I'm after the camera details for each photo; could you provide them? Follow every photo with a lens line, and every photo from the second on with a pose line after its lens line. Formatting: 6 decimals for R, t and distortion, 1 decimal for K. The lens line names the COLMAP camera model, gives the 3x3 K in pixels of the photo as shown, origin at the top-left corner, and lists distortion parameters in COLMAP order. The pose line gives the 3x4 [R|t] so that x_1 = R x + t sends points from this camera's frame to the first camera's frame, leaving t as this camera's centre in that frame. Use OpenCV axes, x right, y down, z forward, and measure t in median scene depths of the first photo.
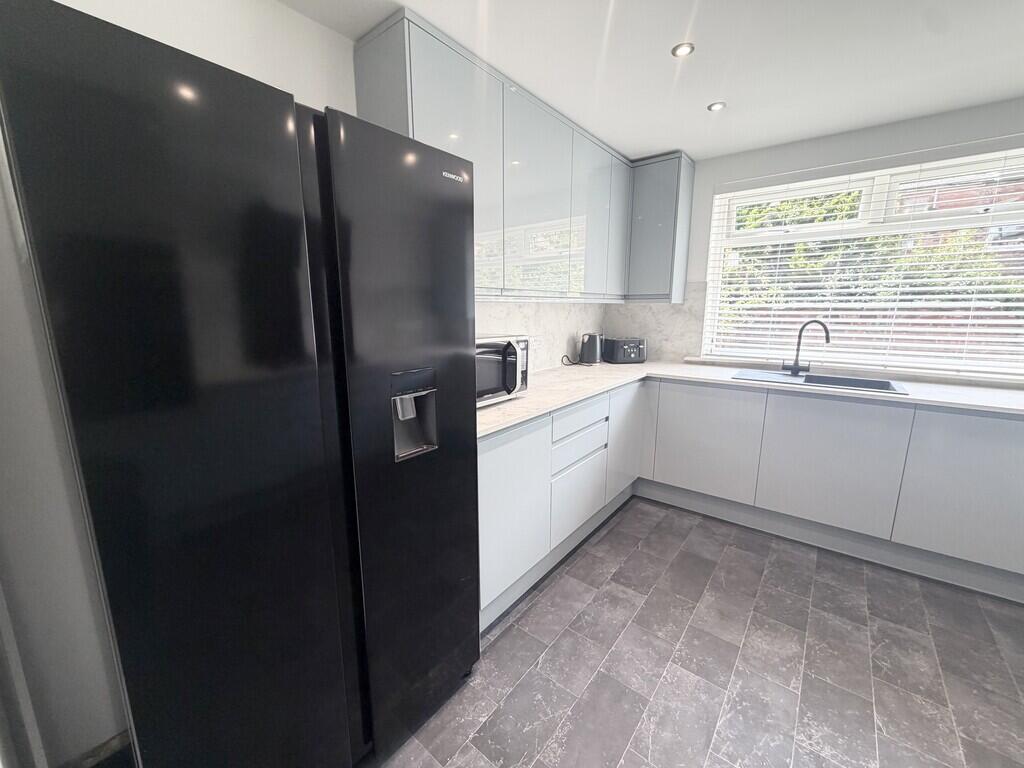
lens RADIAL K [[411.4, 0, 510.3], [0, 411.4, 382.6], [0, 0, 1]] dist [0.009310, 0.000373]
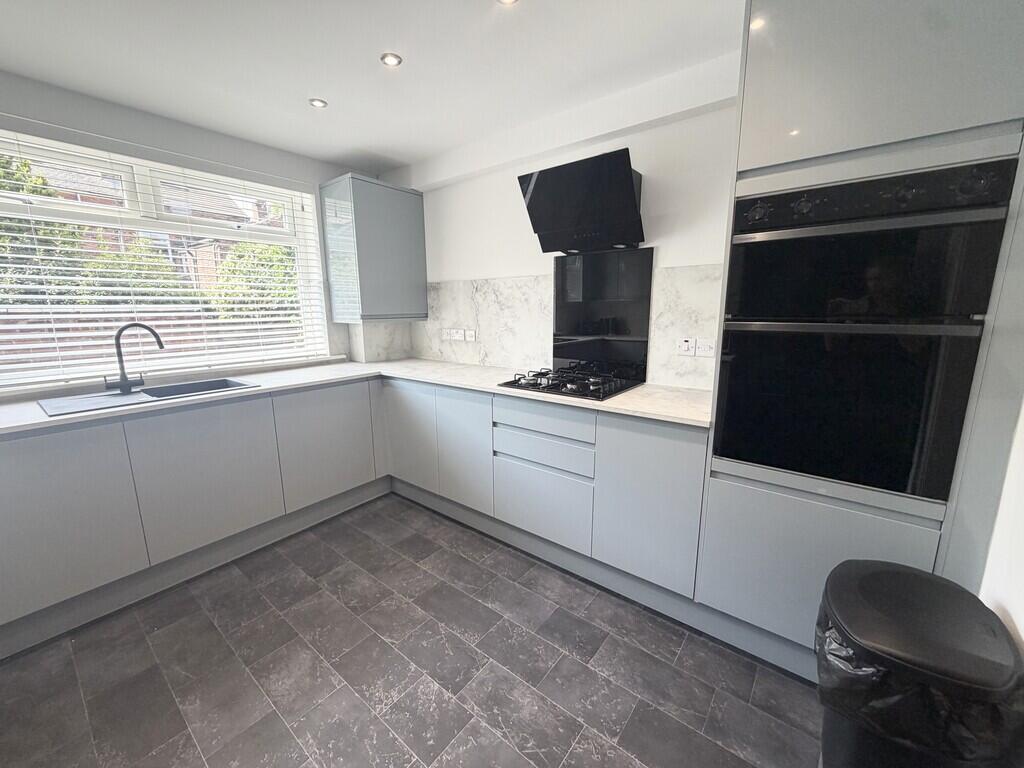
lens RADIAL K [[411.4, 0, 508.0], [0, 411.4, 382.4], [0, 0, 1]] dist [0.009310, 0.000373]
pose [[0.014810, -0.181314, 0.983314, -0.101965], [0.197467, 0.964584, 0.174886, -0.037014], [-0.980198, 0.191582, 0.050089, 0.265177]]
